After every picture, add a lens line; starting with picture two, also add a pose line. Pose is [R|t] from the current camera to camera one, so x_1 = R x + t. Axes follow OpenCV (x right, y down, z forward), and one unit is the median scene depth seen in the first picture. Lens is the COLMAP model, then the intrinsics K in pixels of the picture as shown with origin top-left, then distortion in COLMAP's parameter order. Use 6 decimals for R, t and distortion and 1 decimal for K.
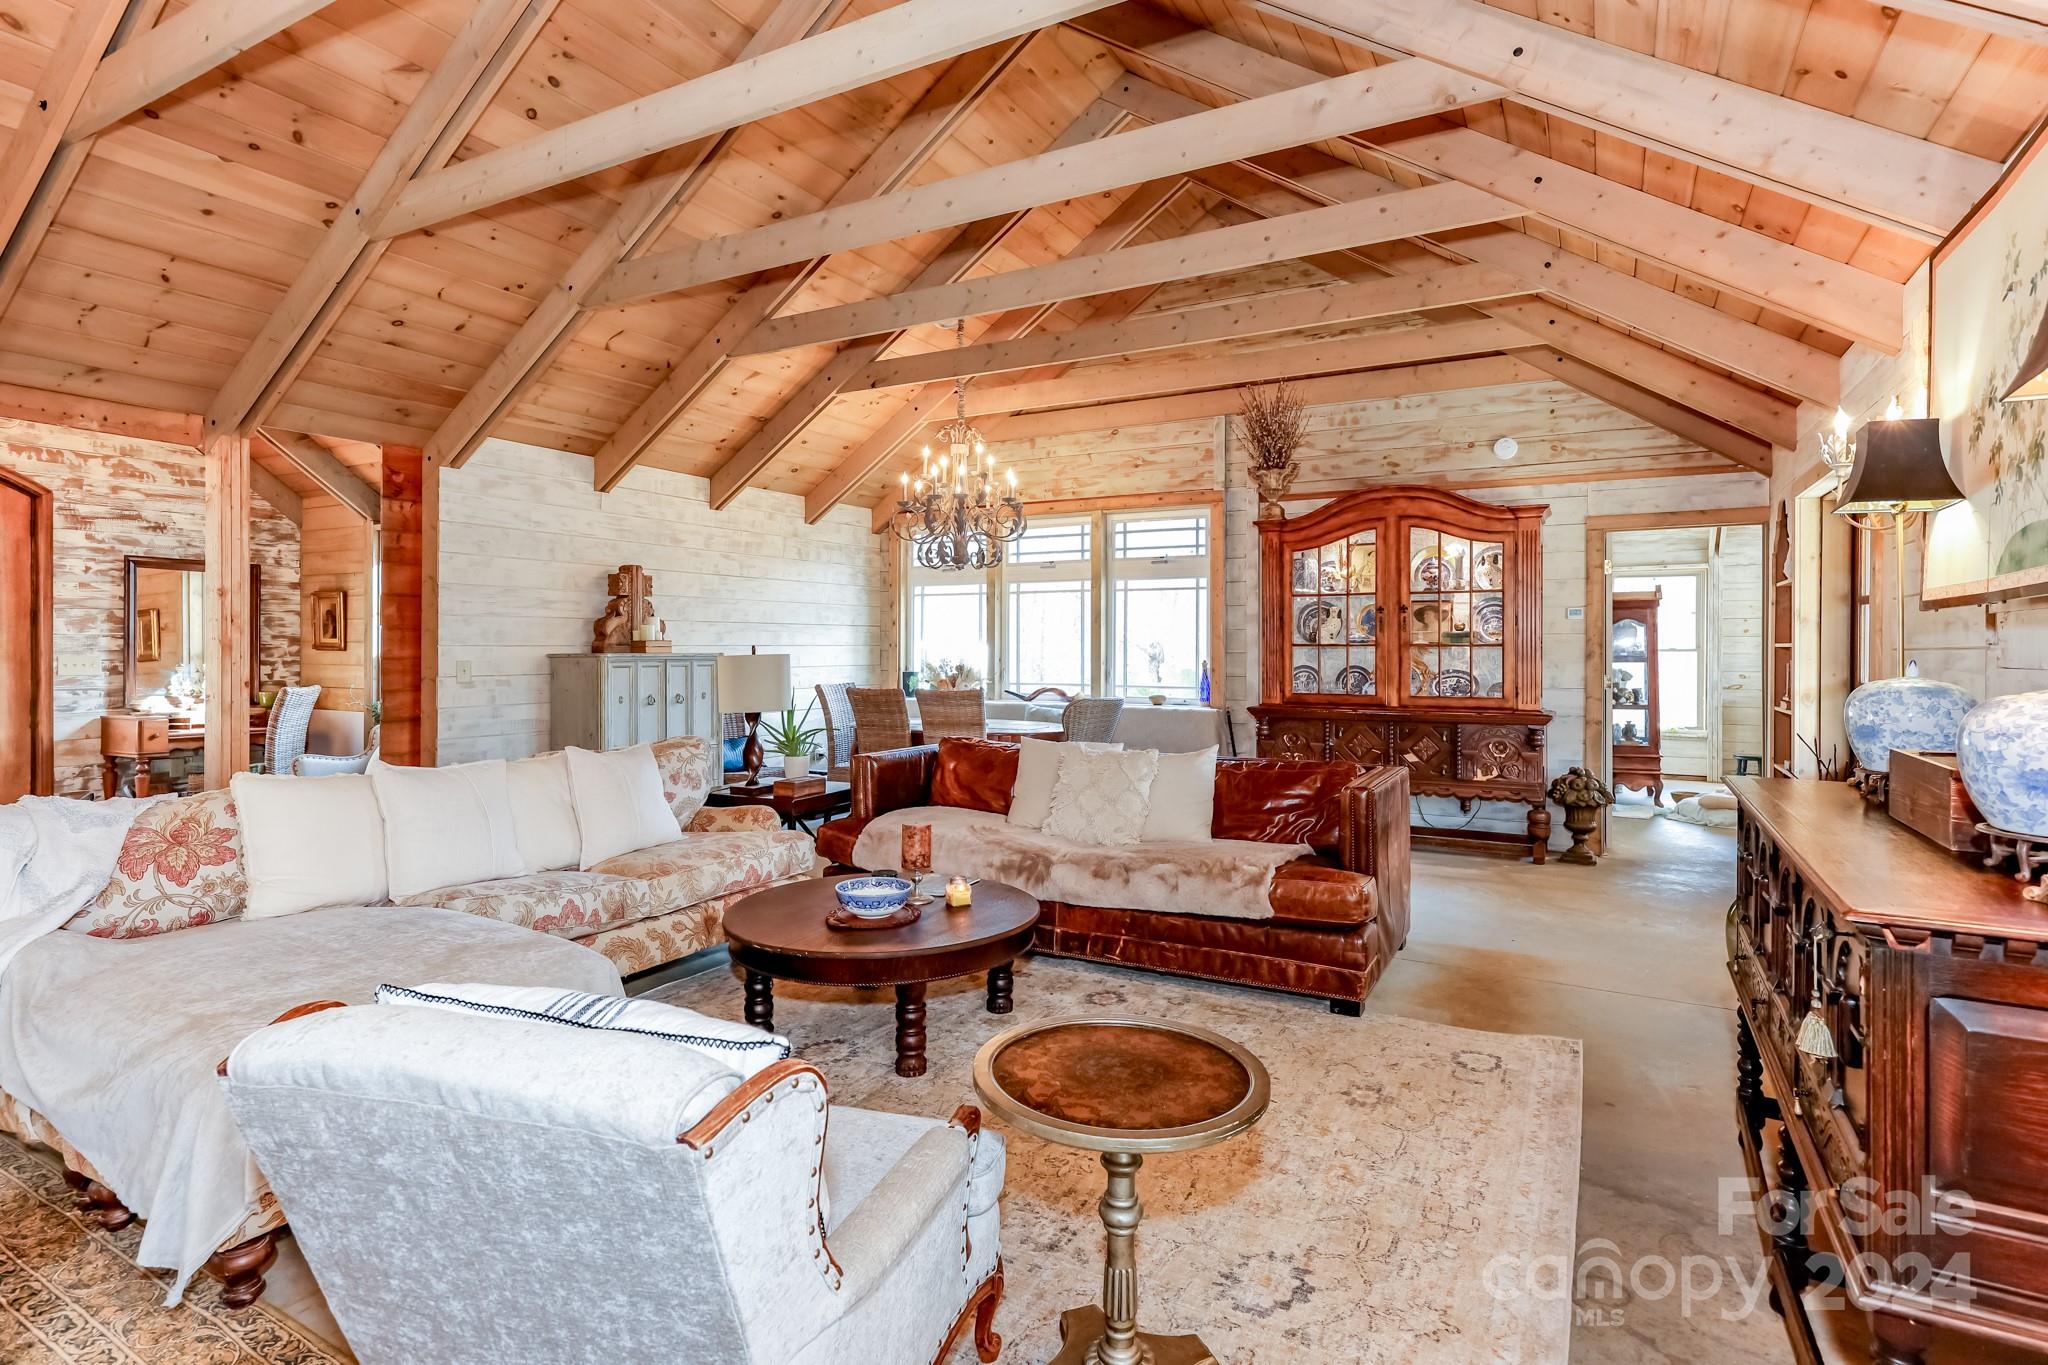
lens RADIAL K [[957.6, 0, 921.1], [0, 957.6, 647.1], [0, 0, 1]] dist [0.017601, -0.000234]
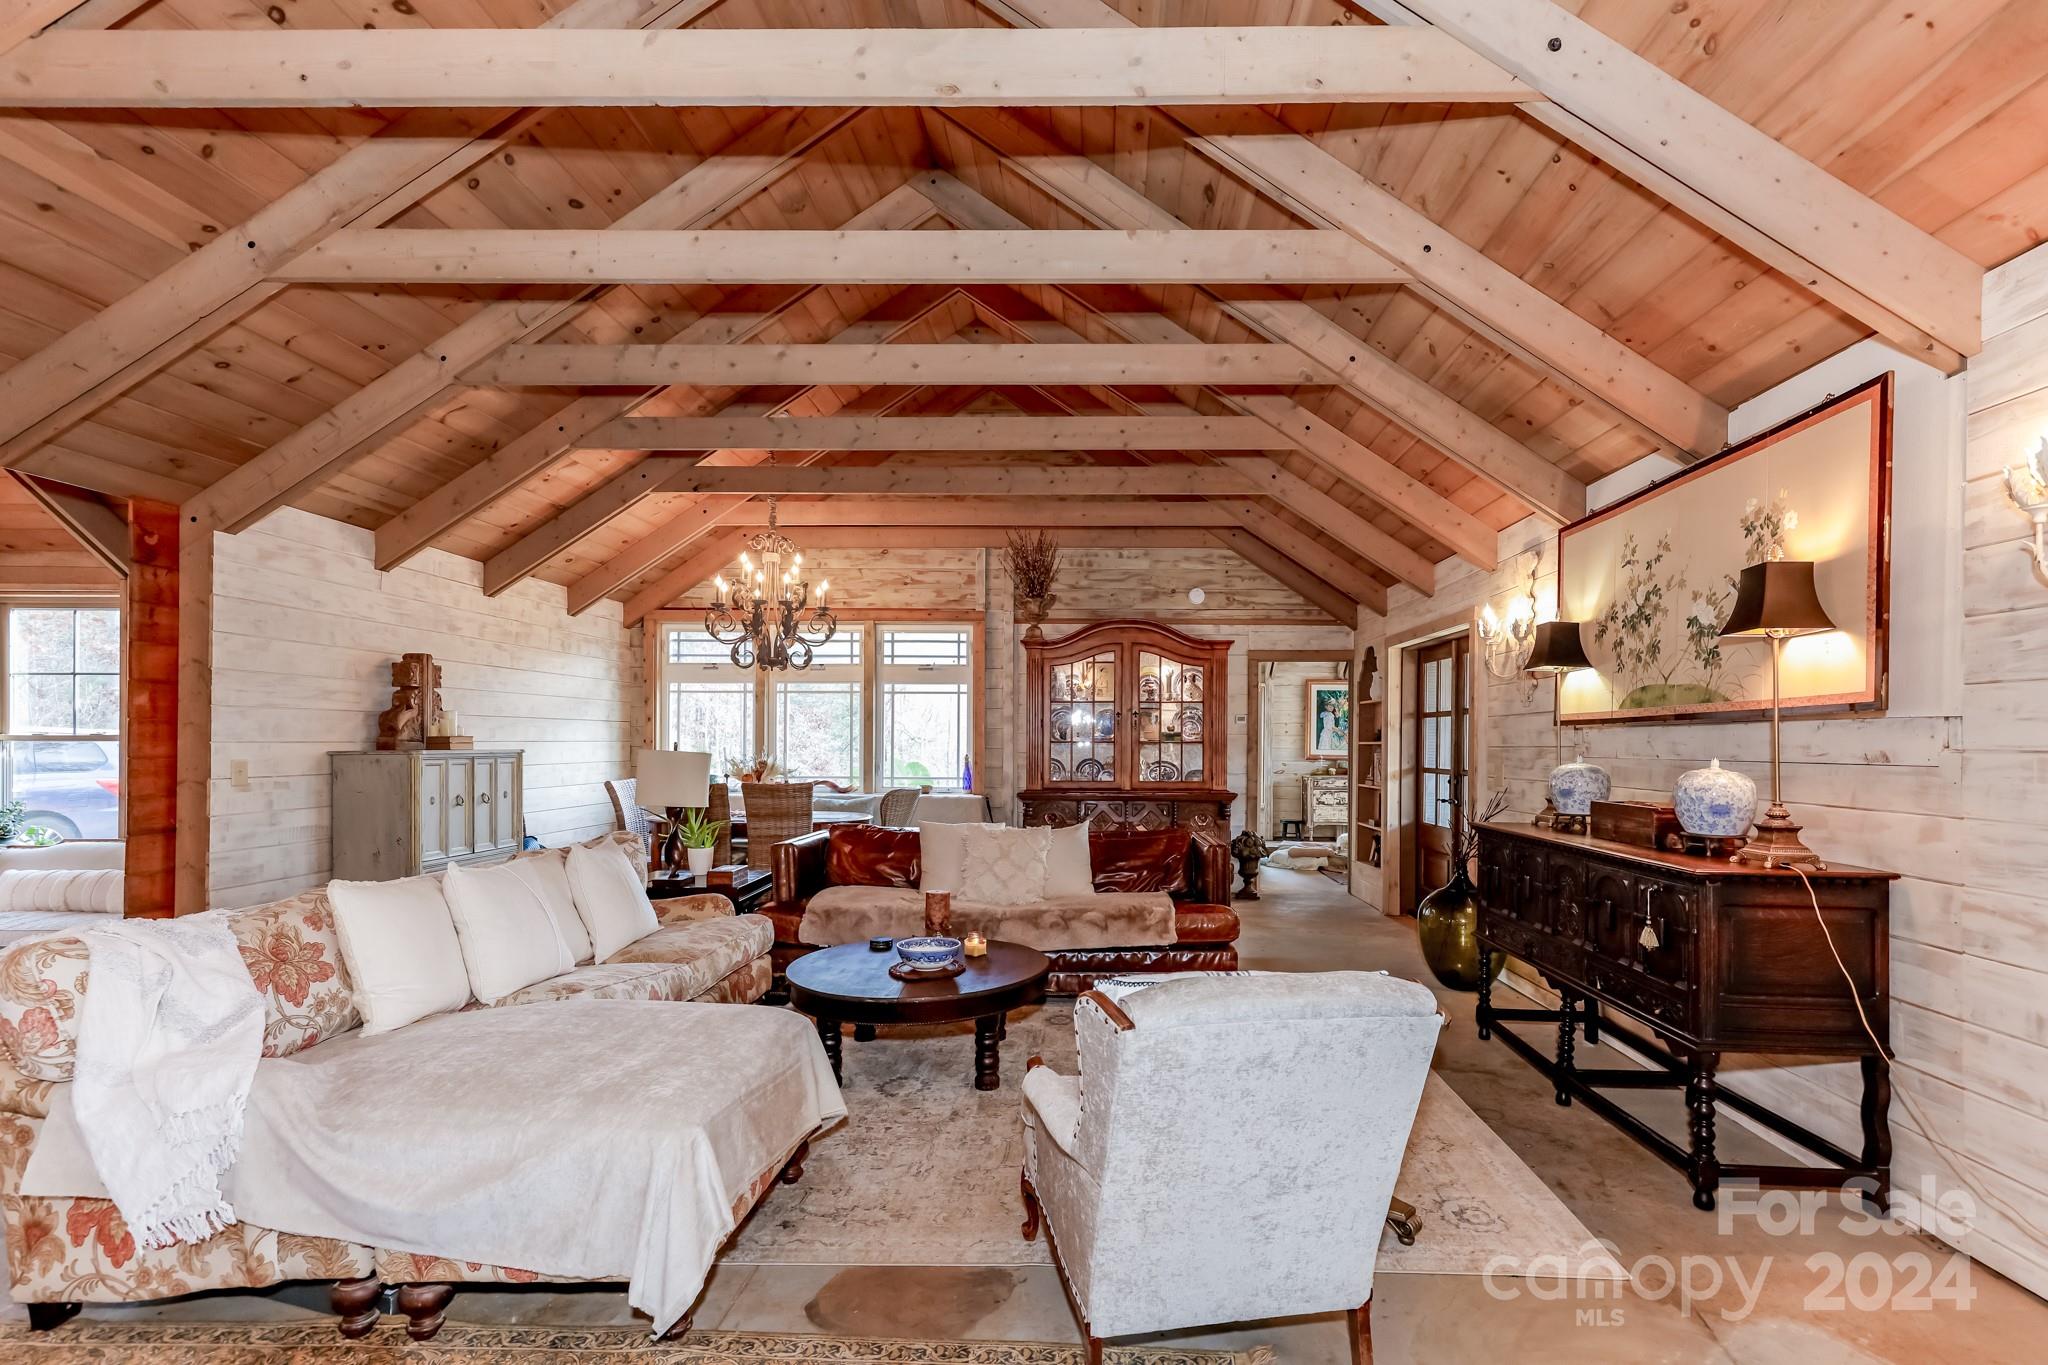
lens RADIAL K [[943.7, 0, 945.4], [0, 943.7, 747.5], [0, 0, 1]] dist [0.025205, 0.000389]
pose [[0.901972, -0.001621, 0.431791, -0.267961], [-0.001207, 0.999980, 0.006276, -0.002519], [-0.431792, -0.006182, 0.901952, -0.037747]]
